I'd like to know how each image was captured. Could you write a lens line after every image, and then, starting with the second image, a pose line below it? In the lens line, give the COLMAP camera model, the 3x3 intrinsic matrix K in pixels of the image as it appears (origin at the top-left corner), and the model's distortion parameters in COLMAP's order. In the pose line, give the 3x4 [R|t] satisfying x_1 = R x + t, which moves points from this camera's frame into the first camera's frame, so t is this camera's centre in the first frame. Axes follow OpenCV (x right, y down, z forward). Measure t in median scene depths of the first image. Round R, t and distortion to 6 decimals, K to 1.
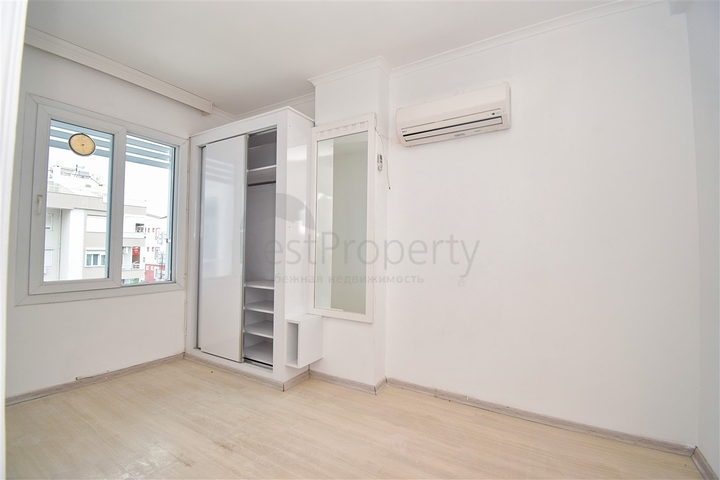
lens RADIAL K [[320.0, 0, 358.3], [0, 320.0, 237.1], [0, 0, 1]] dist [-0.002024, -0.004214]
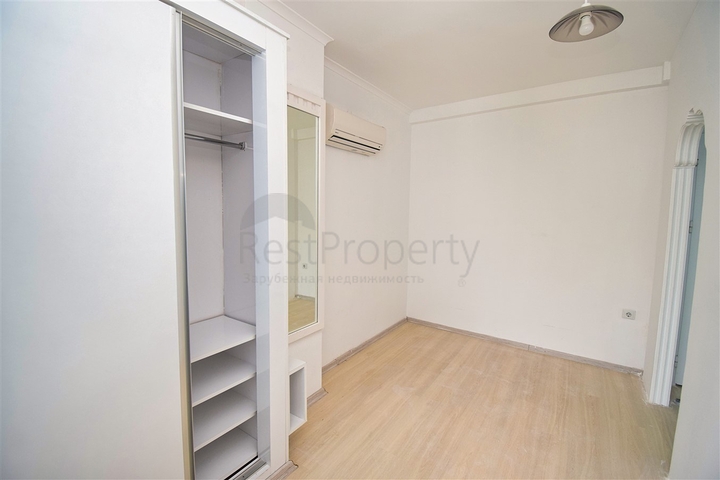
lens RADIAL K [[320.0, 0, 358.3], [0, 320.0, 238.8], [0, 0, 1]] dist [-0.002024, -0.004214]
pose [[0.049853, -0.102316, 0.993502, -0.985962], [-0.052077, 0.993119, 0.104890, -0.118073], [-0.997398, -0.056968, 0.044182, 0.962230]]
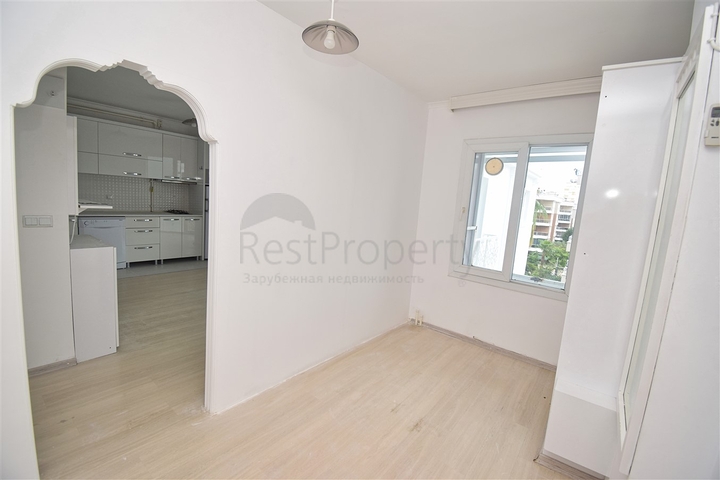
lens RADIAL K [[320.0, 0, 362.2], [0, 320.0, 238.5], [0, 0, 1]] dist [-0.002024, -0.004214]
pose [[-0.114756, 0.101720, -0.988172, 0.584916], [-0.037034, 0.993614, 0.106581, -0.135774], [0.992703, 0.048827, -0.110256, 0.716208]]
